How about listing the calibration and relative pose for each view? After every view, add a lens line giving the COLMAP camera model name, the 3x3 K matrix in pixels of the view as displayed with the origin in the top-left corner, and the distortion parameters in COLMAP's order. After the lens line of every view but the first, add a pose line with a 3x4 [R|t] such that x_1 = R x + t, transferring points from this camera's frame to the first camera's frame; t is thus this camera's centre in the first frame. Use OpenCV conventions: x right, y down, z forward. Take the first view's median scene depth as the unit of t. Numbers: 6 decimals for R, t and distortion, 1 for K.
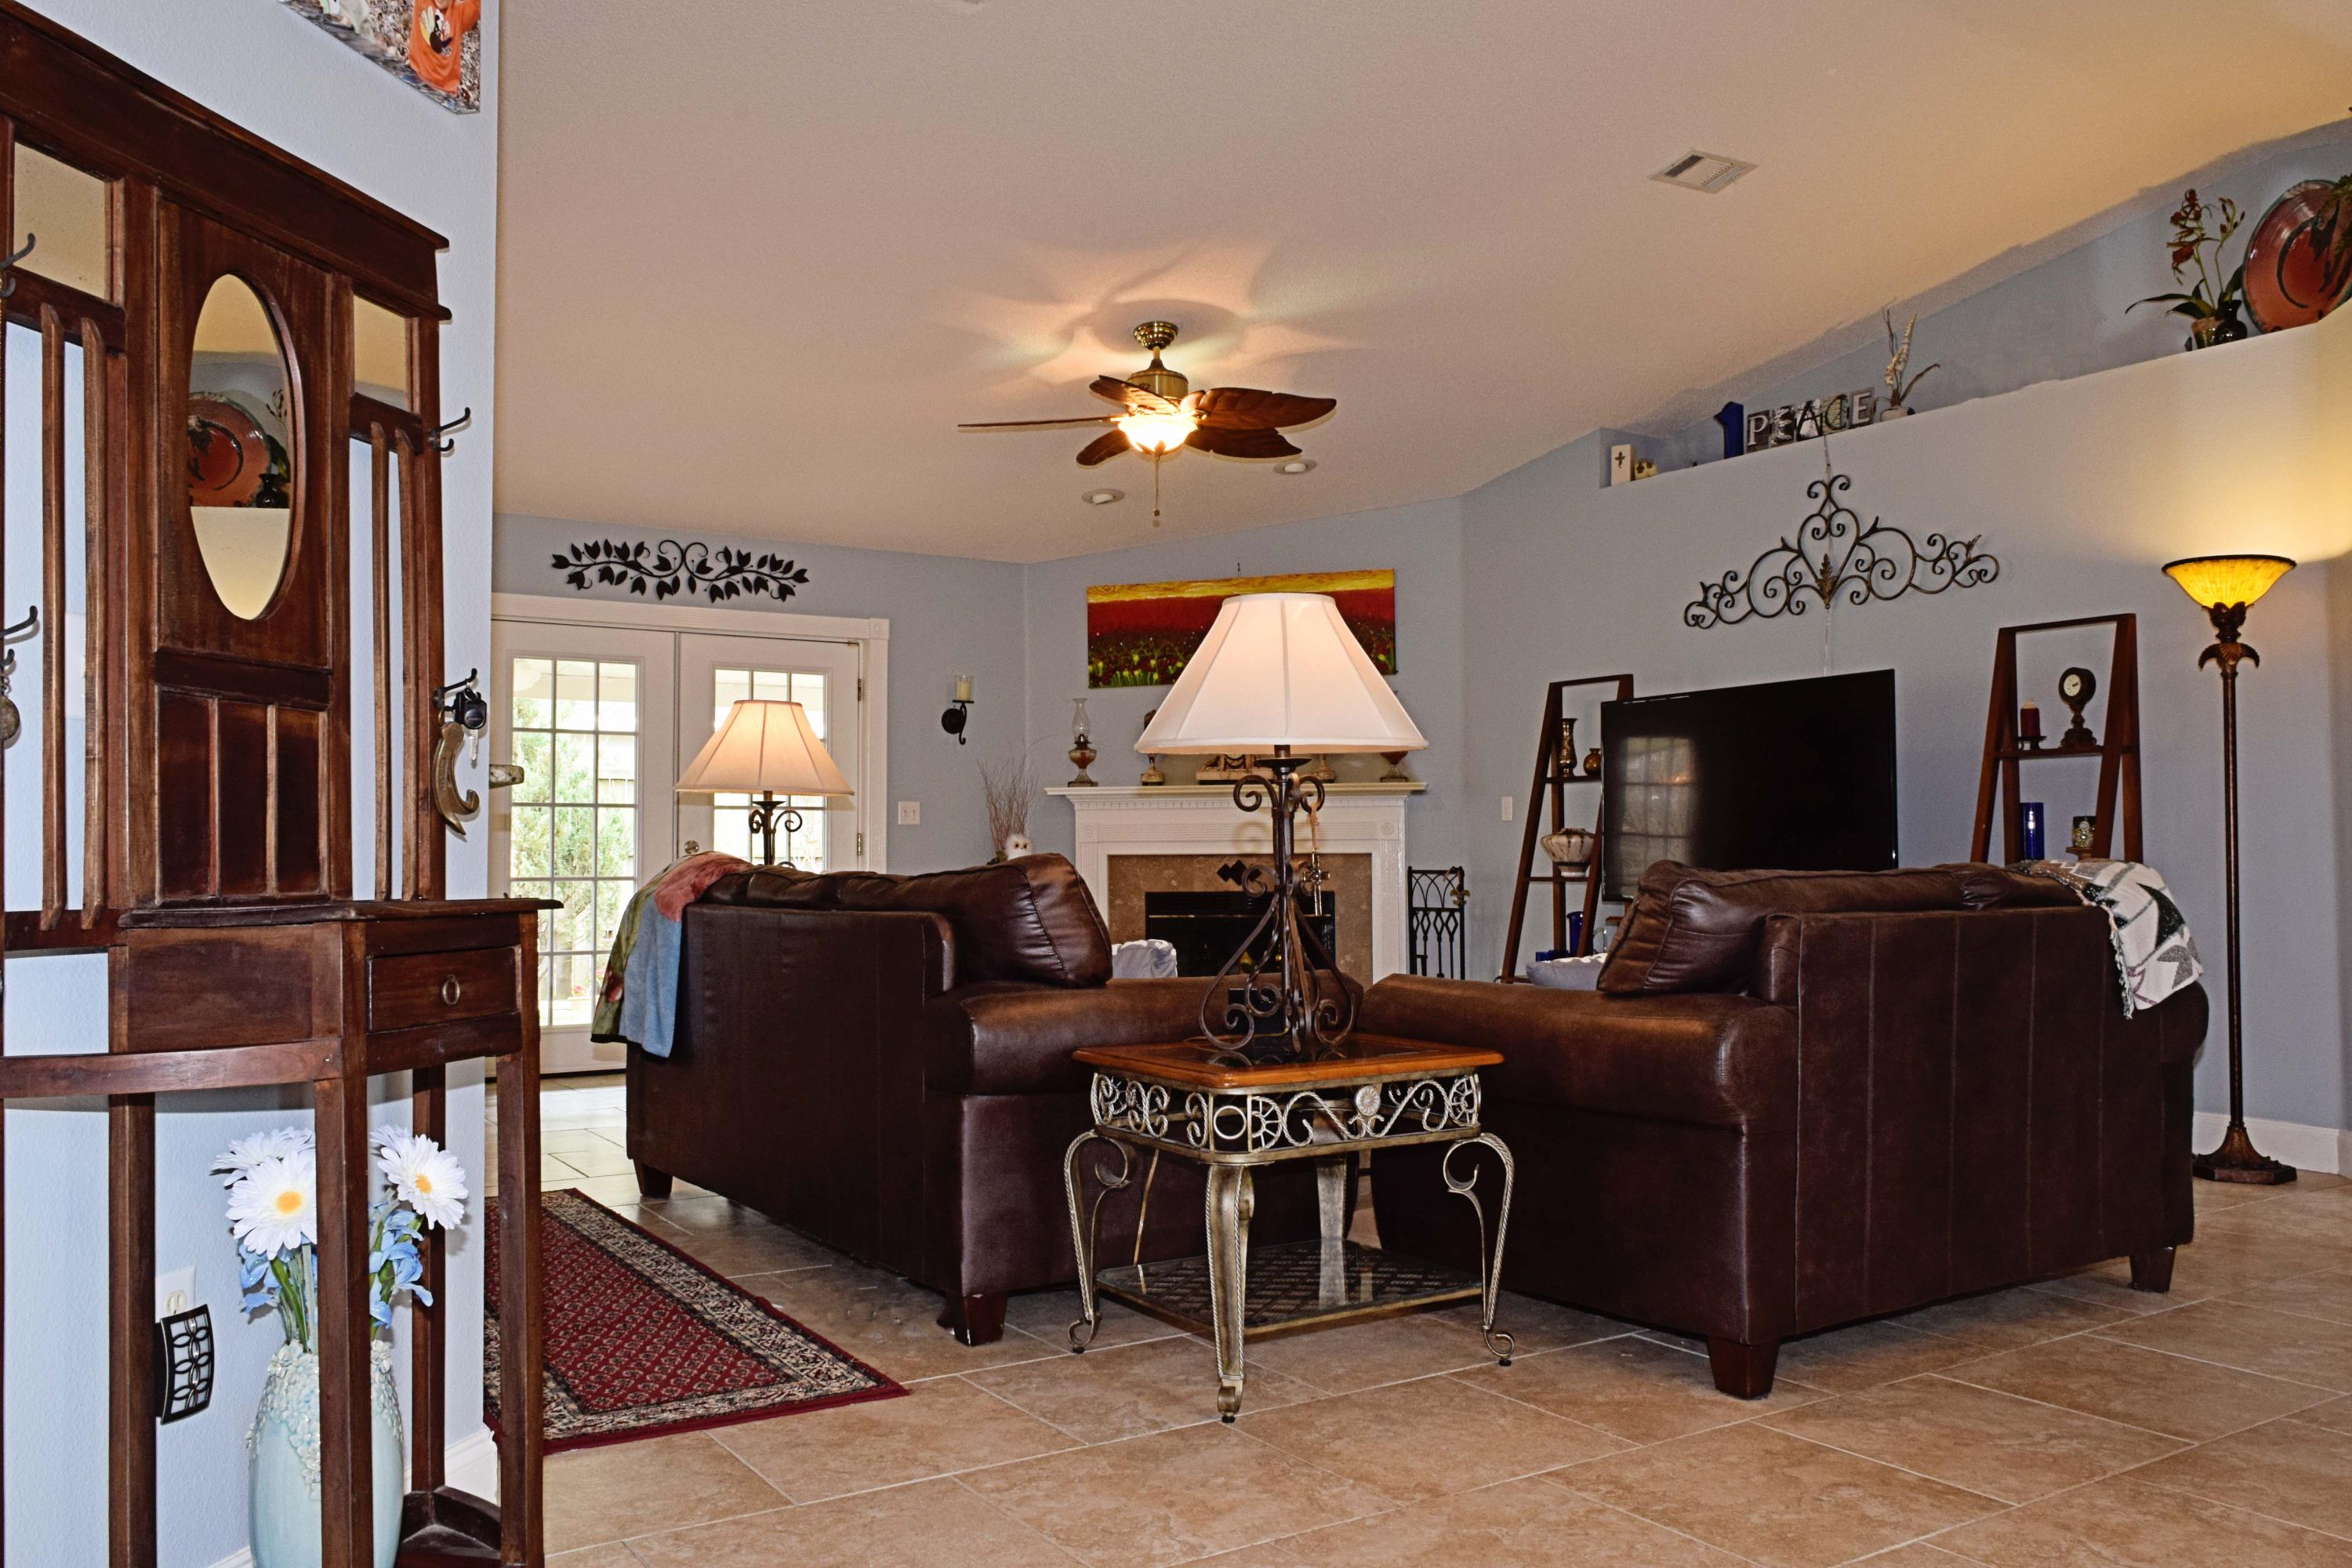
lens RADIAL K [[1822.5, 0, 1175.0], [0, 1822.5, 782.1], [0, 0, 1]] dist [-0.018653, 0.004392]
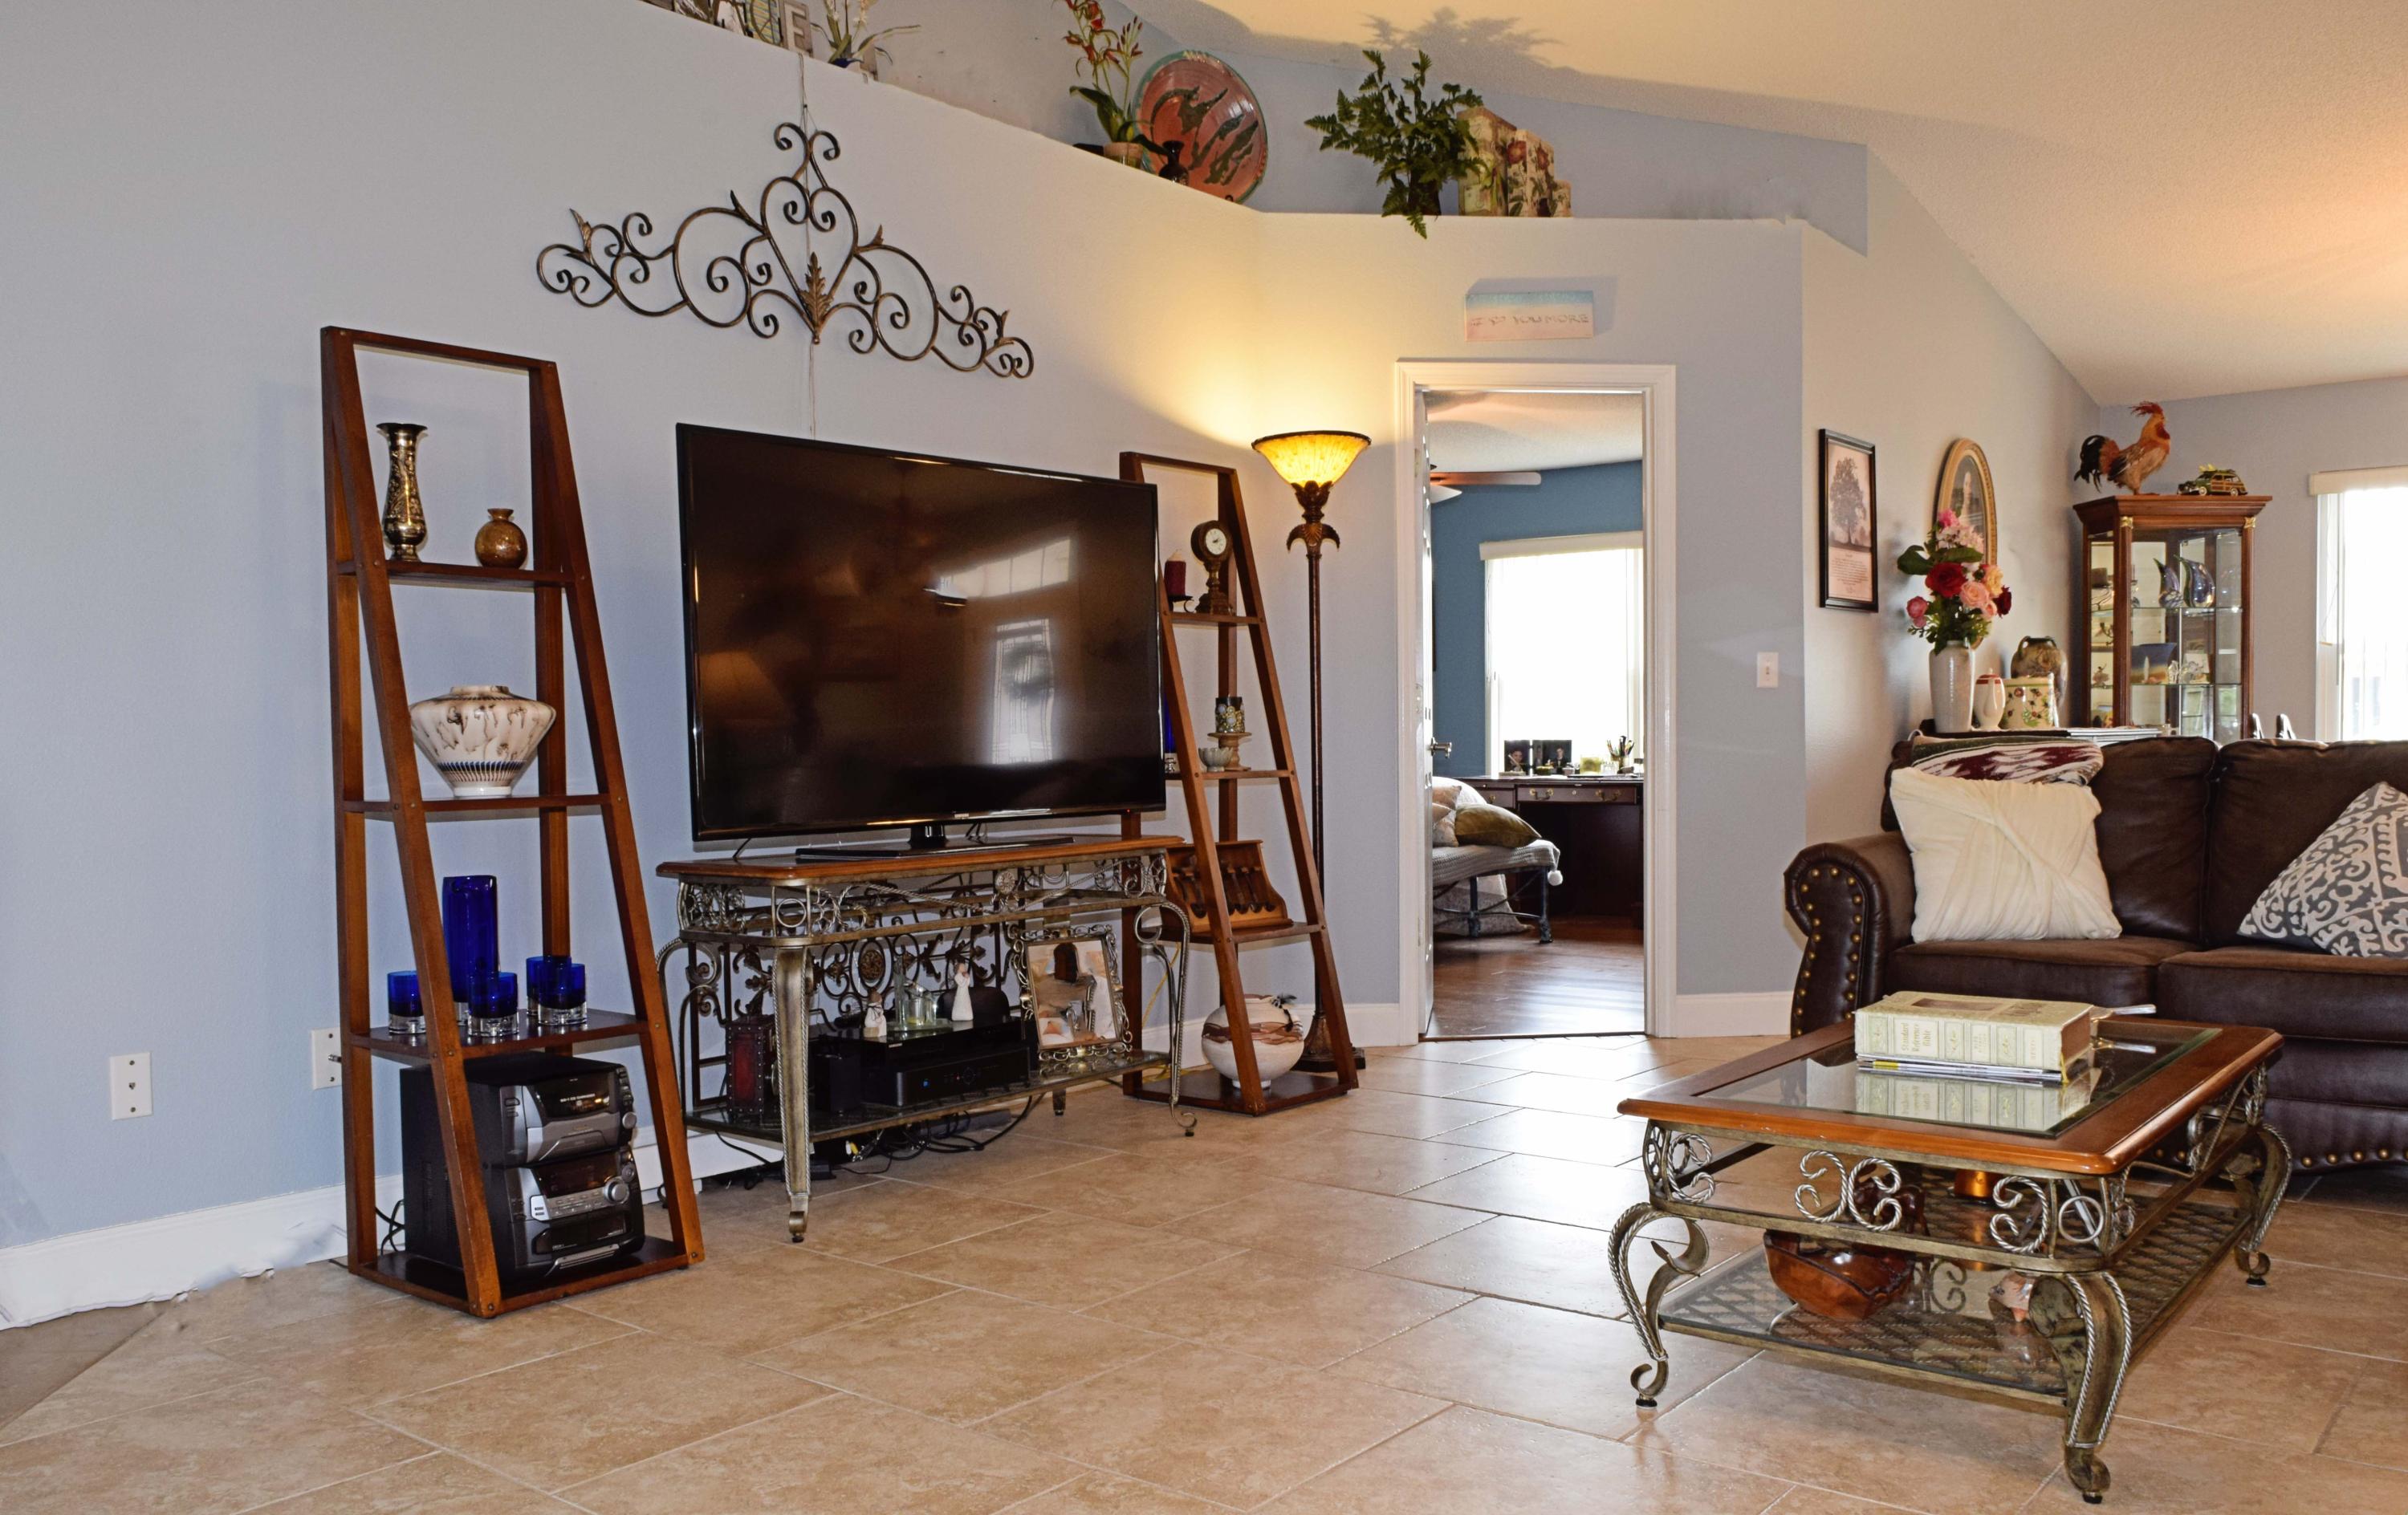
lens RADIAL K [[1949.3, 0, 1190.0], [0, 1949.3, 778.3], [0, 0, 1]] dist [0.012076, -0.000369]
pose [[-0.318937, -0.010750, 0.947715, -0.260728], [-0.025776, 0.999664, 0.002664, 0.039346], [-0.947425, -0.023579, -0.319107, 0.922572]]
